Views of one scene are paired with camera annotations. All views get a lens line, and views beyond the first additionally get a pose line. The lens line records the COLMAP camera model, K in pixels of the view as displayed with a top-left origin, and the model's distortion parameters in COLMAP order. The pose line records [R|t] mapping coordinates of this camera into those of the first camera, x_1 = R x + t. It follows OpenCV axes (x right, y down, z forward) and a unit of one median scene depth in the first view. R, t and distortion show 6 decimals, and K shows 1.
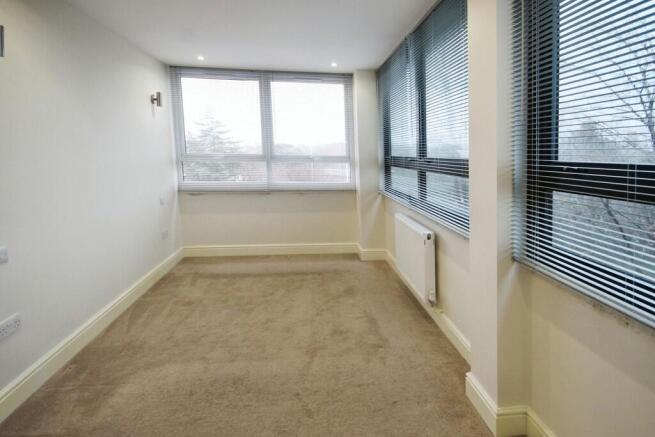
lens RADIAL K [[307.6, 0, 325.0], [0, 307.6, 226.9], [0, 0, 1]] dist [0.001280, 0.000201]
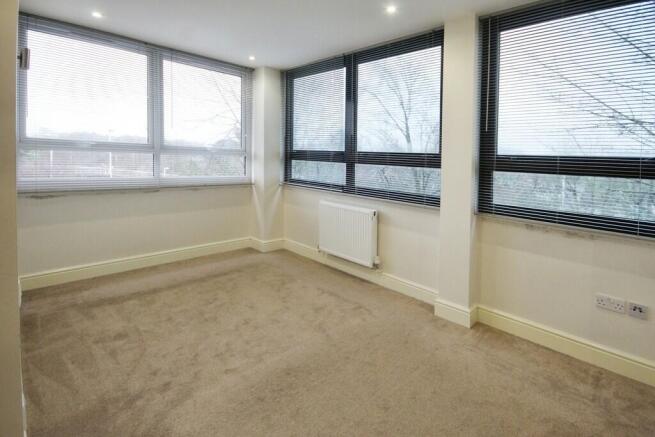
lens RADIAL K [[314.9, 0, 327.5], [0, 314.9, 218.5], [0, 0, 1]] dist [-0.000524, 0.000096]
pose [[0.793118, -0.103383, 0.600230, -0.435685], [0.114369, 0.993238, 0.019952, 0.002504], [-0.598234, 0.052824, 0.799579, 0.050824]]
